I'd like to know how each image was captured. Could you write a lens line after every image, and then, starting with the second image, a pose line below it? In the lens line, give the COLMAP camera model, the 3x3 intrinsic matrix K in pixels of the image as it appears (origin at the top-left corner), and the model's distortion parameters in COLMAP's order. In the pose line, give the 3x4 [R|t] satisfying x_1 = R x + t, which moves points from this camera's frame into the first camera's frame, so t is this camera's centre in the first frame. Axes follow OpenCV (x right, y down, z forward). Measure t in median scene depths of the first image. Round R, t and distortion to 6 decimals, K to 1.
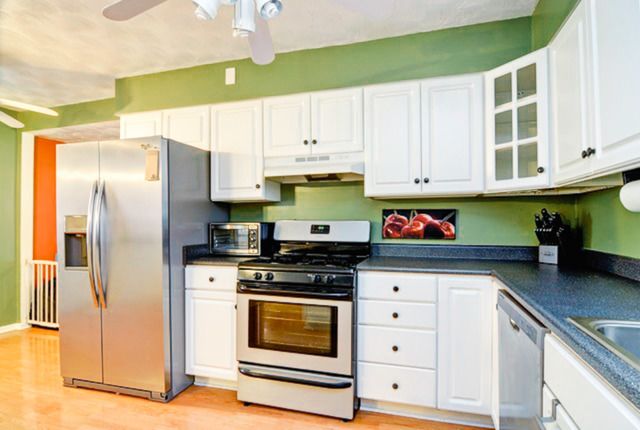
lens RADIAL K [[365.4, 0, 319.7], [0, 365.4, 216.7], [0, 0, 1]] dist [-0.004116, 0.000161]
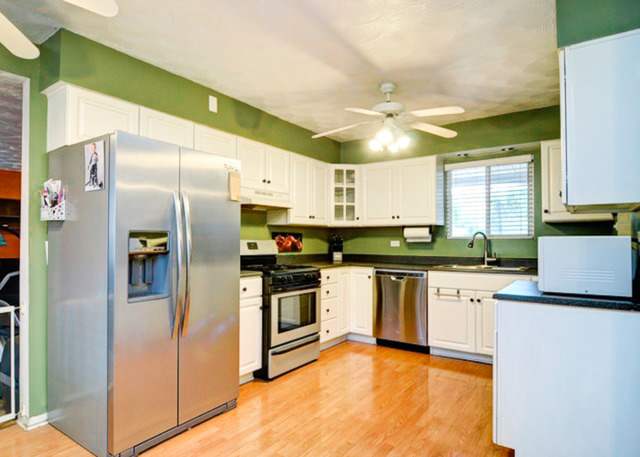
lens RADIAL K [[384.7, 0, 317.1], [0, 384.7, 235.4], [0, 0, 1]] dist [0.008412, 0.000485]
pose [[0.294219, 0.018306, 0.955563, -1.330935], [-0.011575, 0.999811, -0.015590, 0.015967], [-0.955668, -0.006474, 0.294375, 0.402105]]
